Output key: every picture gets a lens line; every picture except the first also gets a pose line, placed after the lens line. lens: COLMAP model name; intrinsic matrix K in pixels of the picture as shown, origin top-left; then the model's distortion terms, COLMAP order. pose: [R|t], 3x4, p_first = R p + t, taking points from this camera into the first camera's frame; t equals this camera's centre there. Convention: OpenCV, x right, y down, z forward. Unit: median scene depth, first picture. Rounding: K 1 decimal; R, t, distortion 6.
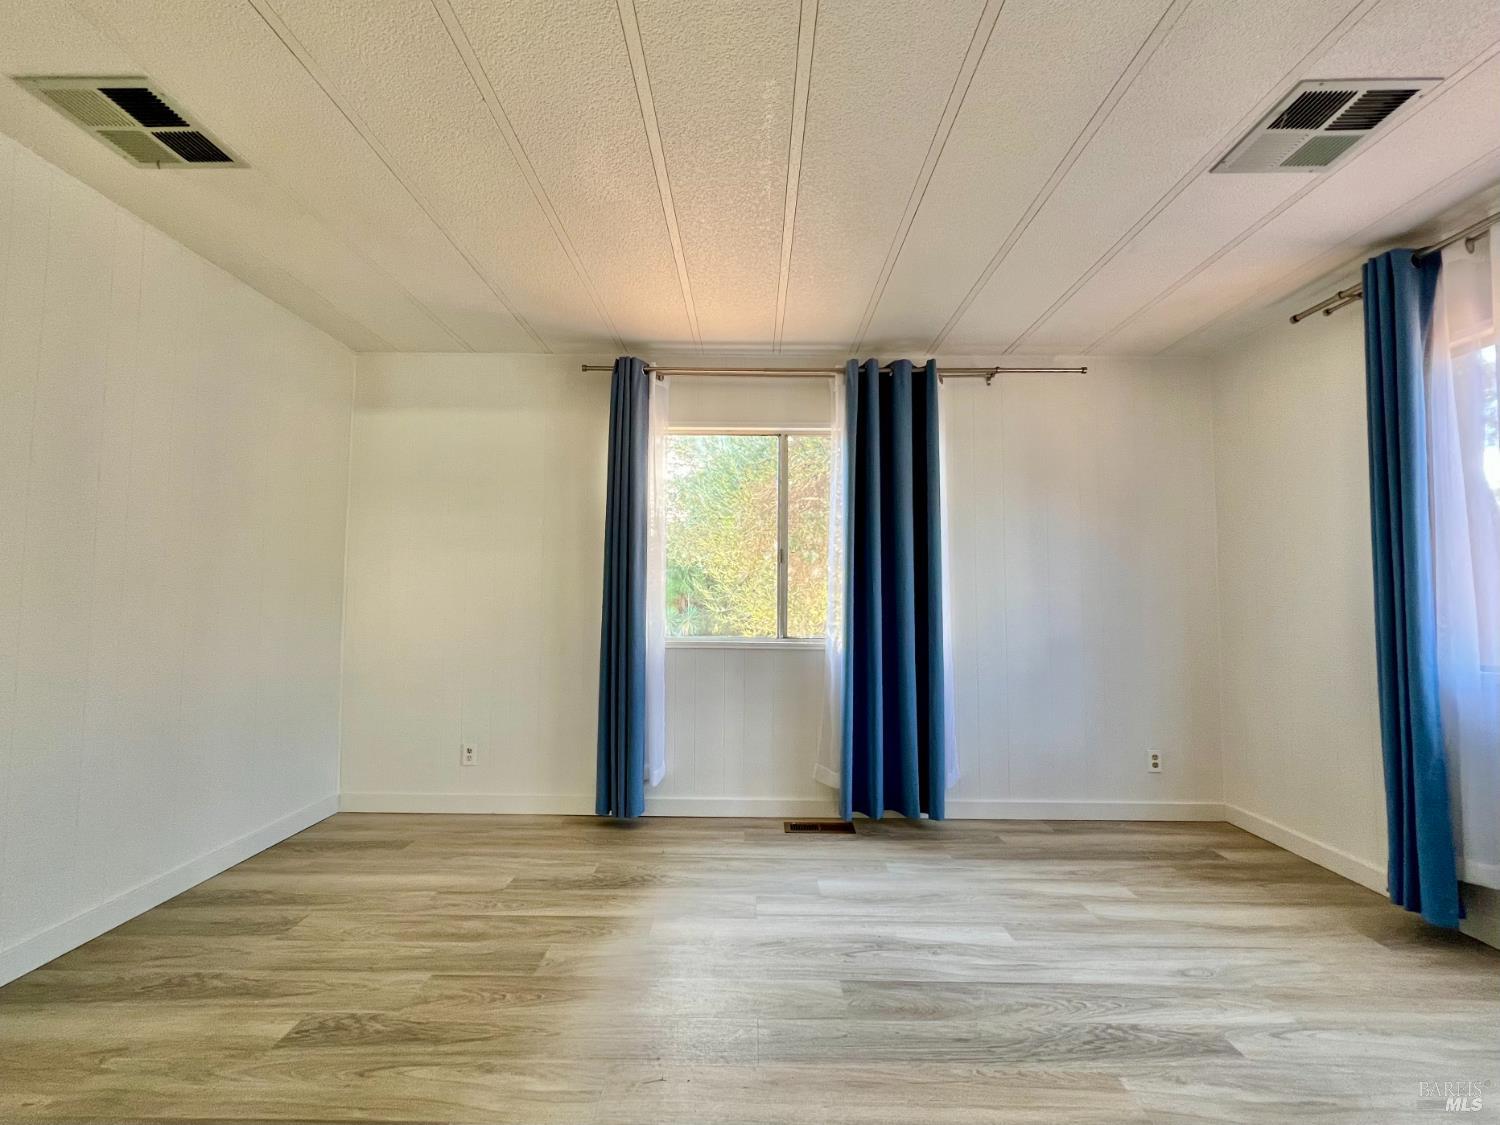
lens RADIAL K [[654.9, 0, 750.0], [0, 654.9, 562.5], [0, 0, 1]] dist [0.000152, 0.000315]
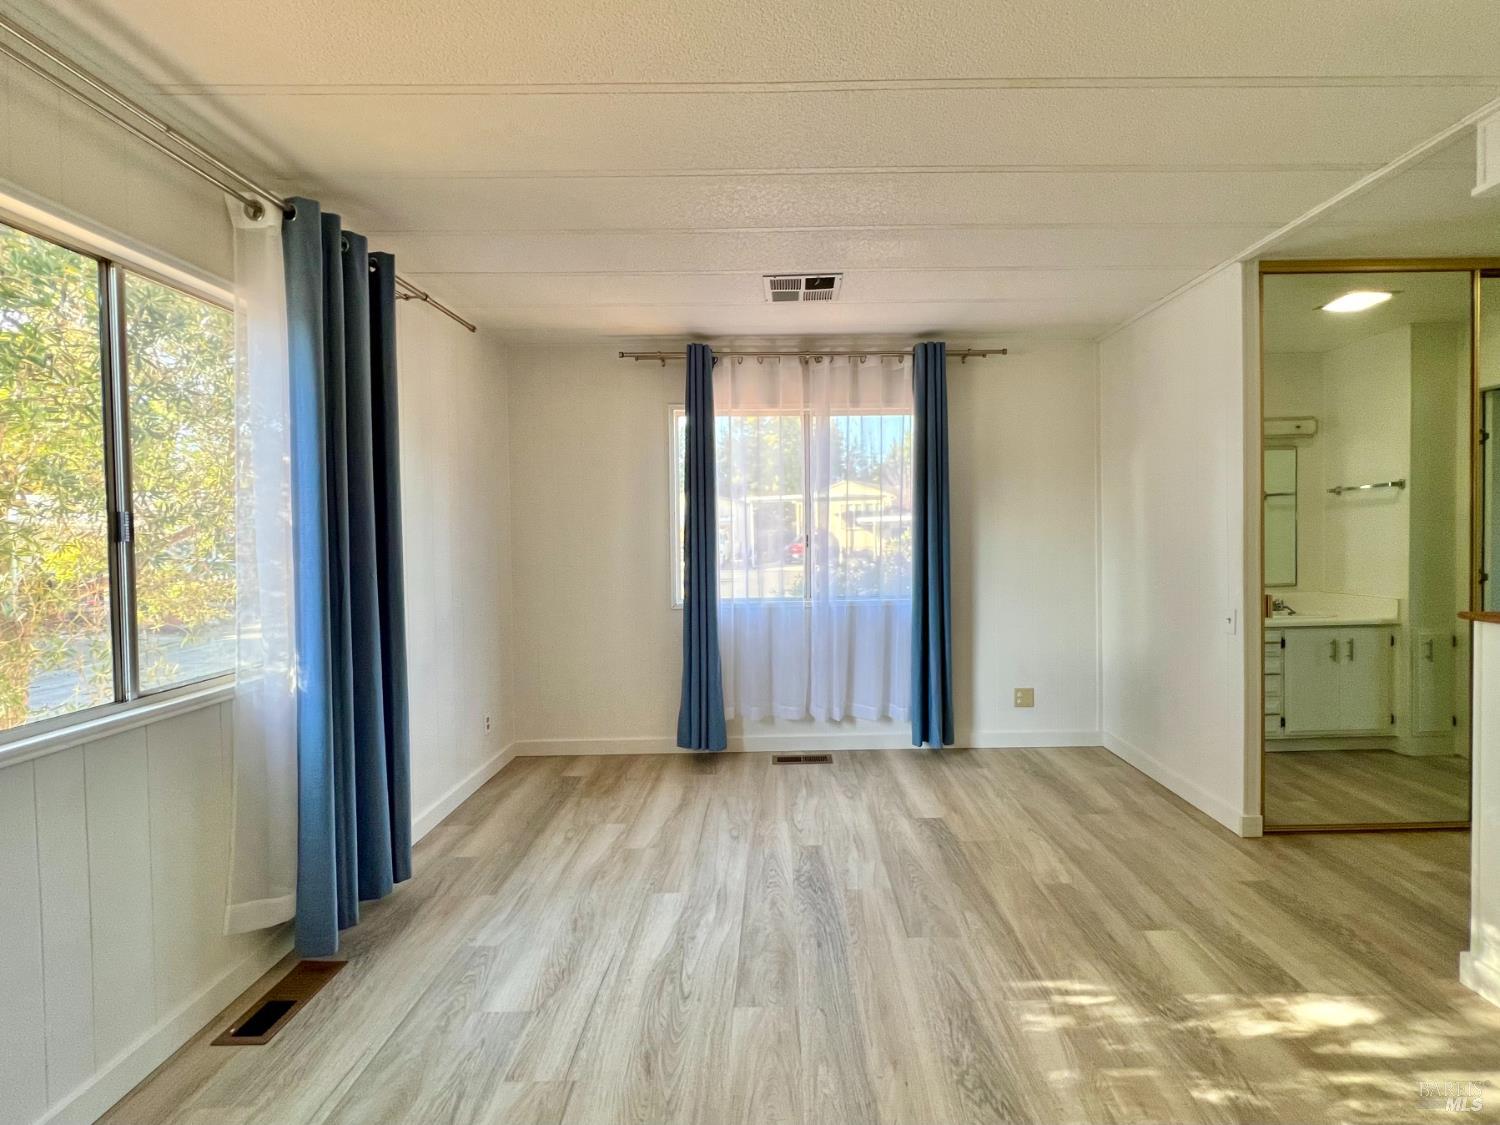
lens RADIAL K [[682.6, 0, 787.5], [0, 682.6, 542.3], [0, 0, 1]] dist [0.000056, -0.000443]
pose [[-0.018695, -0.024637, 0.999522, -0.548546], [-0.039171, 0.998947, 0.023890, -0.034664], [-0.999058, -0.038705, -0.019640, 0.645577]]
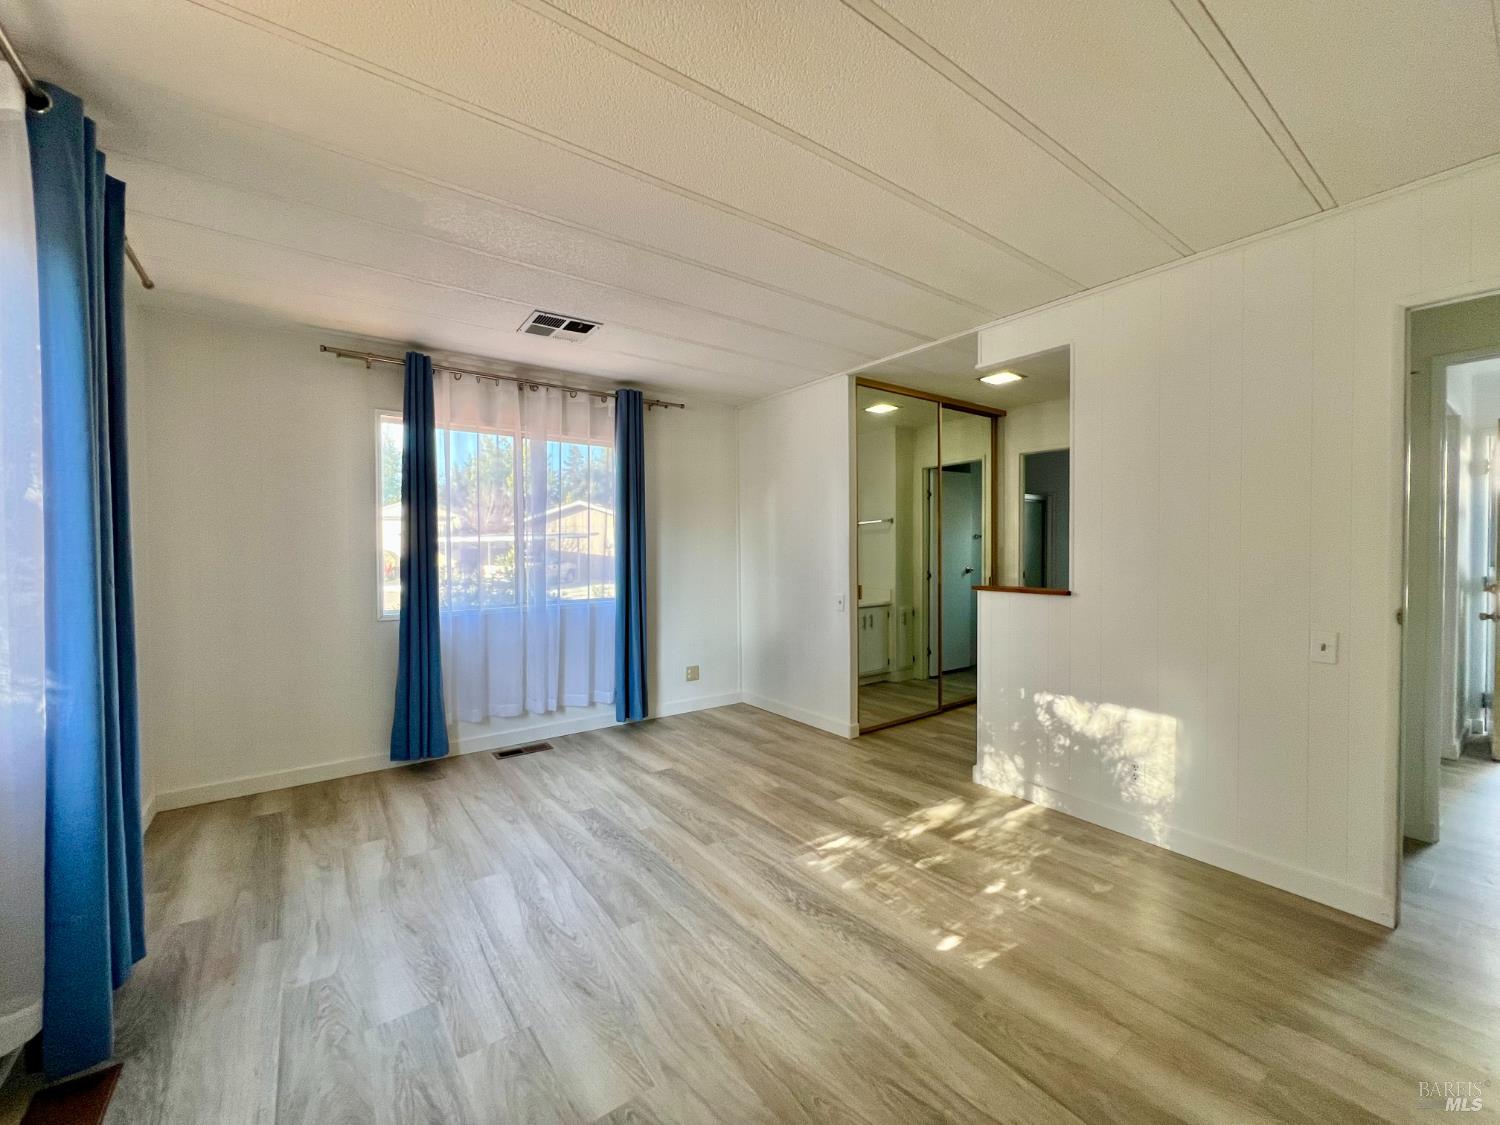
lens RADIAL K [[602.9, 0, 748.4], [0, 602.9, 564.7], [0, 0, 1]] dist [-0.000805, 0.000190]
pose [[-0.596089, -0.026254, 0.802489, -0.542511], [-0.043590, 0.999049, 0.000306, -0.000124], [-0.801734, -0.034798, -0.596667, 0.975632]]
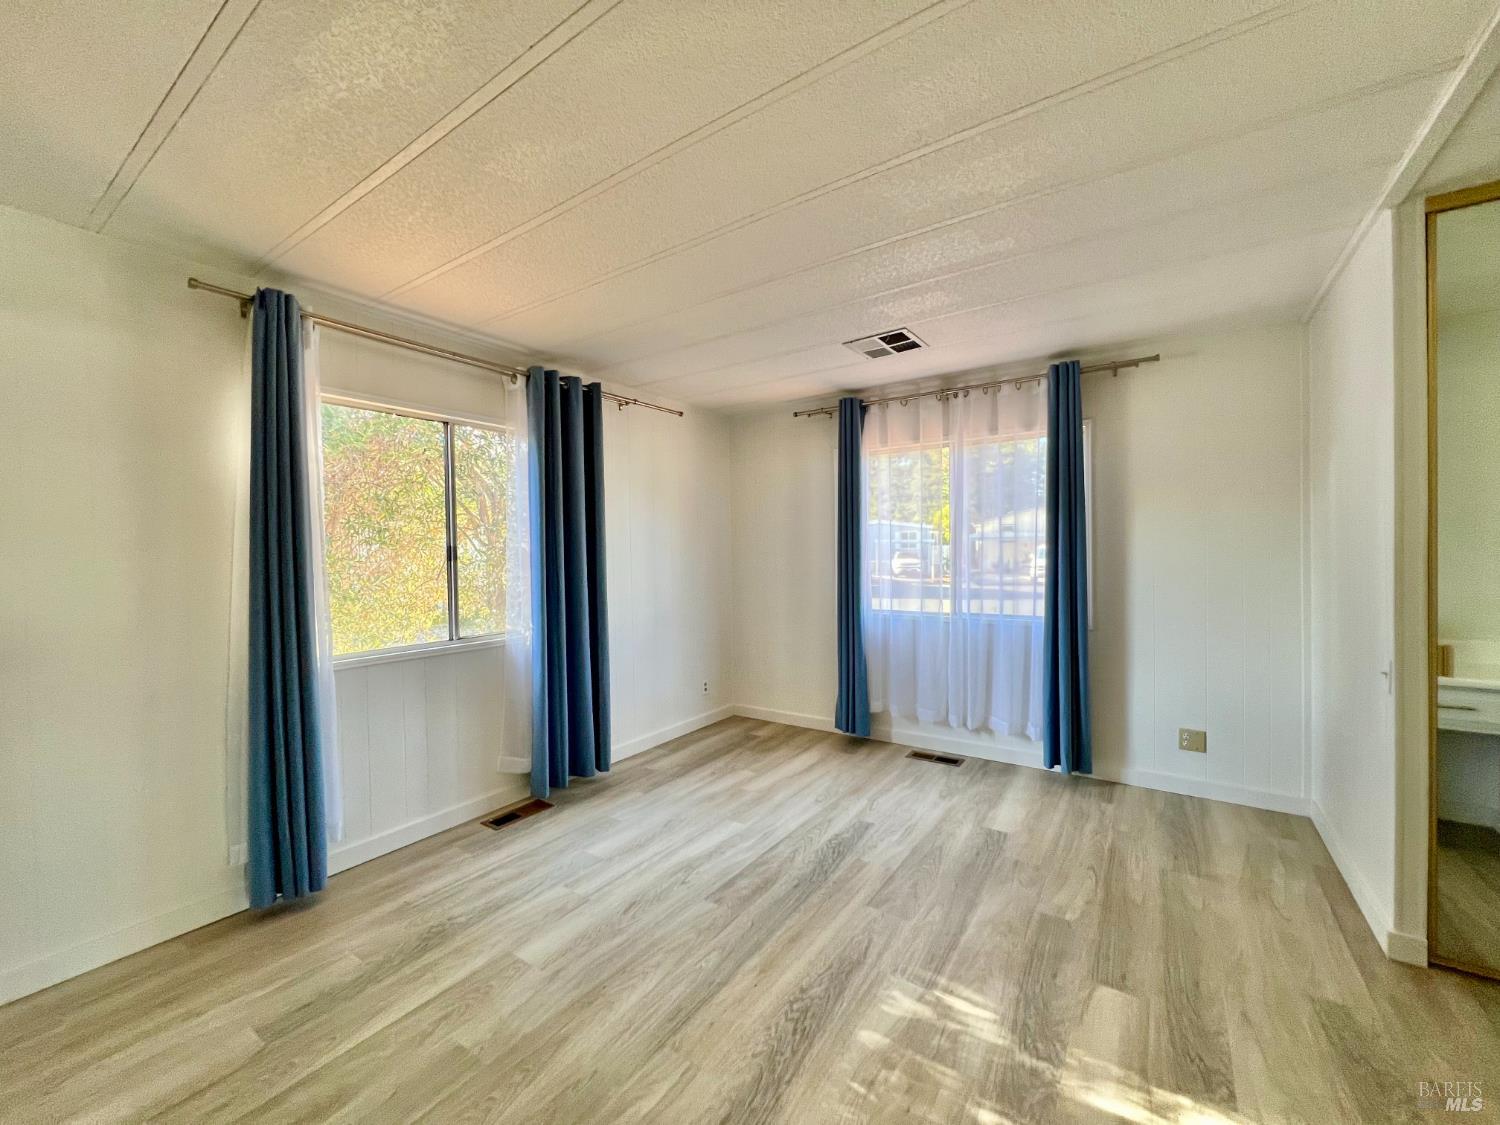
lens RADIAL K [[605.8, 0, 750.4], [0, 605.8, 560.3], [0, 0, 1]] dist [0.000233, 0.000591]
pose [[0.560722, -0.030006, 0.827460, -0.527719], [-0.026026, 0.998211, 0.053834, -0.070470], [-0.827595, -0.051722, 0.558938, 0.187207]]
